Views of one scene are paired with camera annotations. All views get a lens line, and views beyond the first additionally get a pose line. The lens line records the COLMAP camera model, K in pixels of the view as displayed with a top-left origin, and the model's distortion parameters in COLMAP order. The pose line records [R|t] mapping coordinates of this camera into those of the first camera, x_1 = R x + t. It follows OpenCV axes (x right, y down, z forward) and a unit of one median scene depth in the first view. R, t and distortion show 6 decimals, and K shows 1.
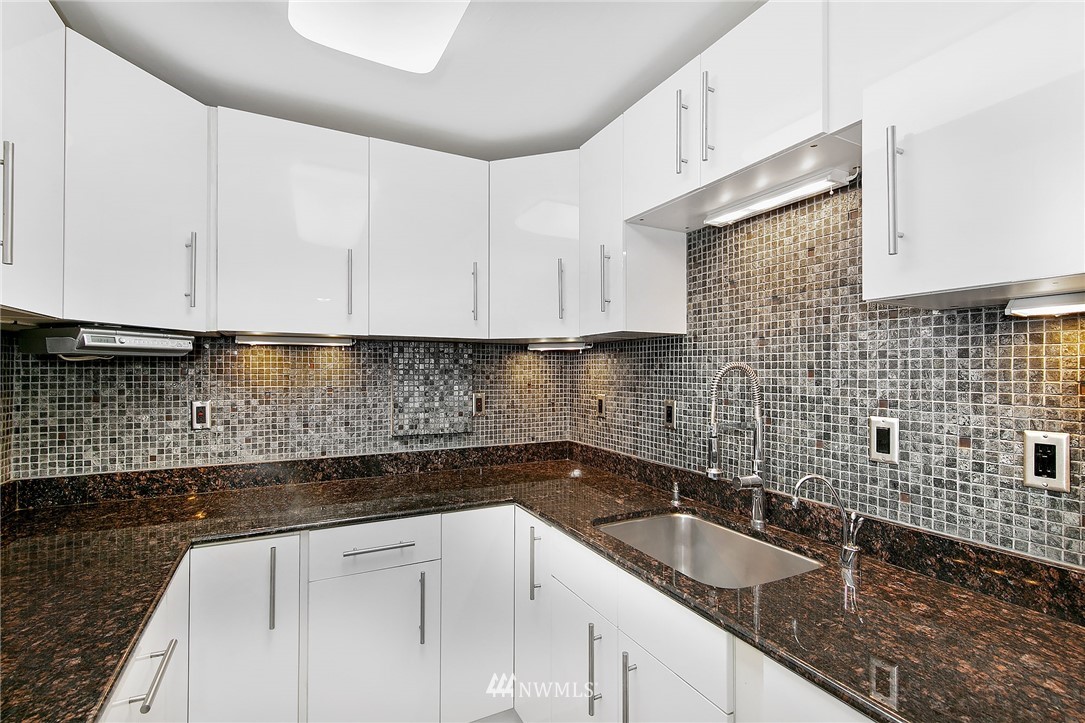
lens RADIAL K [[511.6, 0, 569.3], [0, 511.6, 374.6], [0, 0, 1]] dist [0.001862, -0.000425]
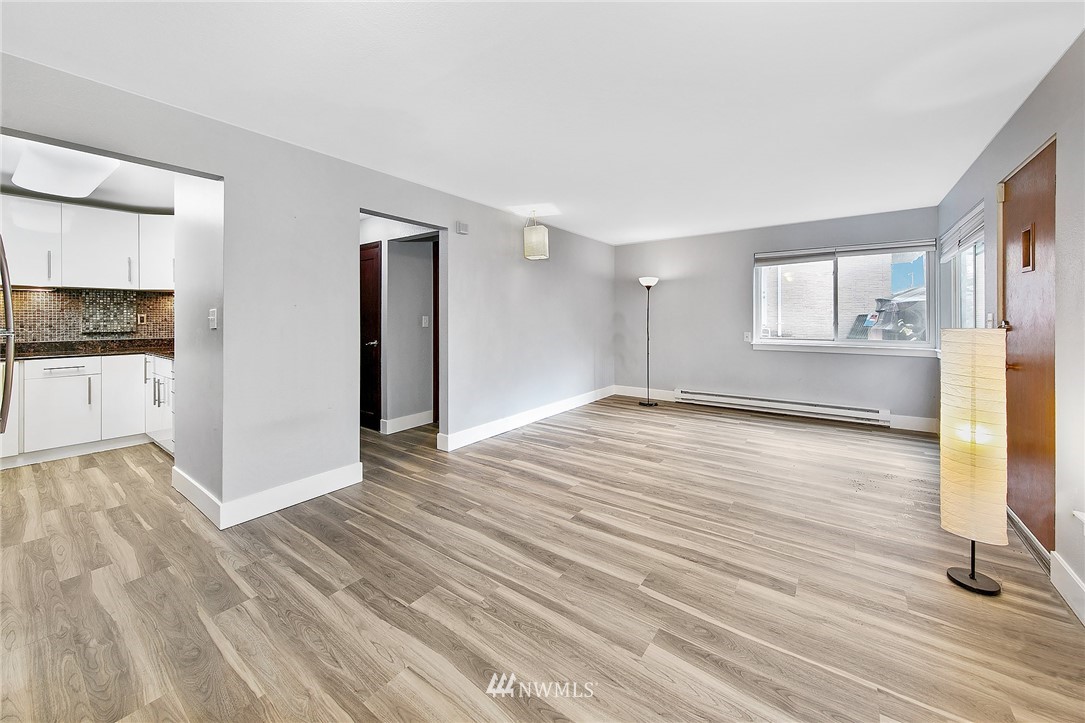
lens RADIAL K [[401.5, 0, 575.6], [0, 401.5, 318.9], [0, 0, 1]] dist [0.000860, 0.000195]
pose [[0.888528, -0.001315, 0.458821, 0.763757], [-0.001643, 0.999980, 0.006047, 0.048231], [-0.458820, -0.006127, 0.888508, -1.544244]]
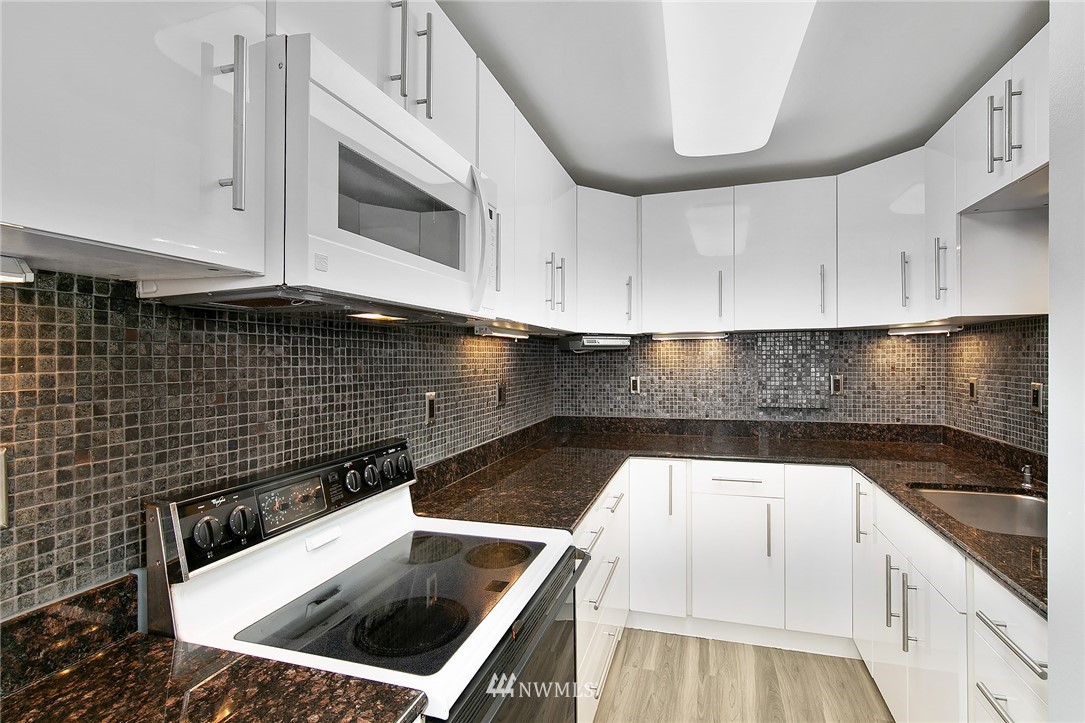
lens RADIAL K [[511.6, 0, 546.6], [0, 511.6, 362.3], [0, 0, 1]] dist [0.001862, -0.000425]
pose [[0.696852, -0.003604, -0.717206, 0.210176], [0.006835, 0.999975, 0.001616, 0.002403], [0.717183, -0.006028, 0.696859, -0.277689]]
